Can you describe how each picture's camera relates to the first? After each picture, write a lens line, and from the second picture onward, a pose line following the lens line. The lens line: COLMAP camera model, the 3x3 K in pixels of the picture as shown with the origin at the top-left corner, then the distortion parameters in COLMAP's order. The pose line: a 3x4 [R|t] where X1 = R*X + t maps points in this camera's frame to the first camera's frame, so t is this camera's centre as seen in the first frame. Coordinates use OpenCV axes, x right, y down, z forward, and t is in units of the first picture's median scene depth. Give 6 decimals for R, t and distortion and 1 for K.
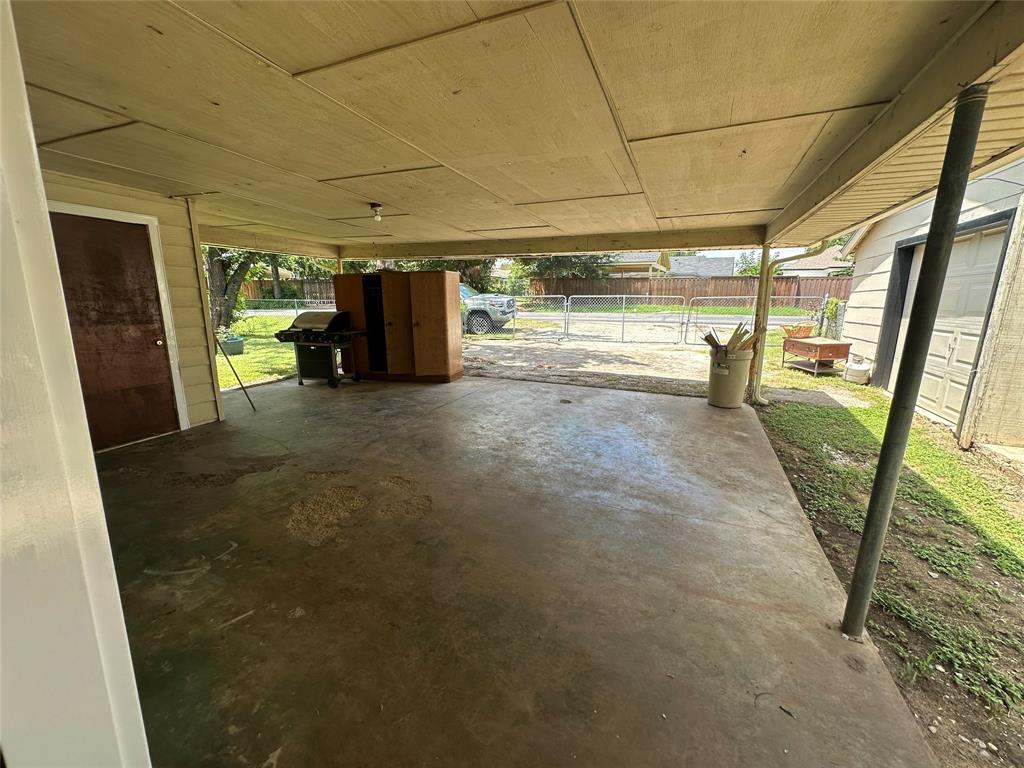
lens RADIAL K [[410.1, 0, 514.7], [0, 410.1, 382.3], [0, 0, 1]] dist [-0.002273, 0.000618]
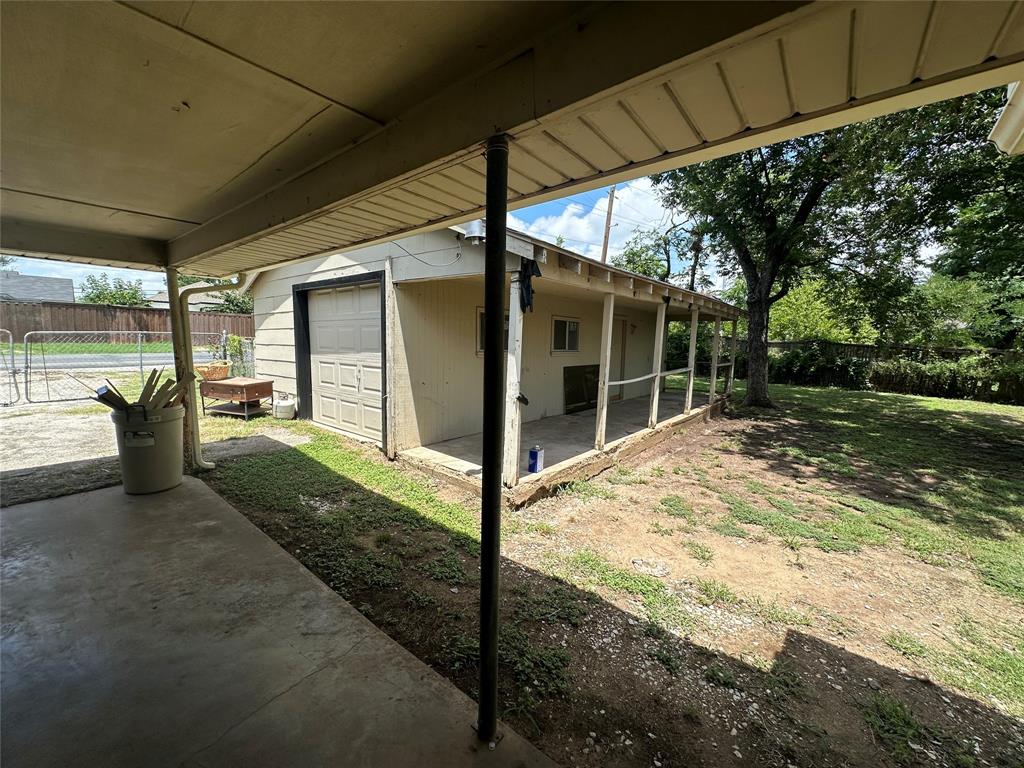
lens RADIAL K [[410.1, 0, 512.9], [0, 410.1, 385.2], [0, 0, 1]] dist [-0.002273, 0.000618]
pose [[0.274486, -0.106521, 0.955673, 0.033598], [0.178377, 0.982237, 0.058249, -0.049677], [-0.944902, 0.154481, 0.288611, 0.207784]]
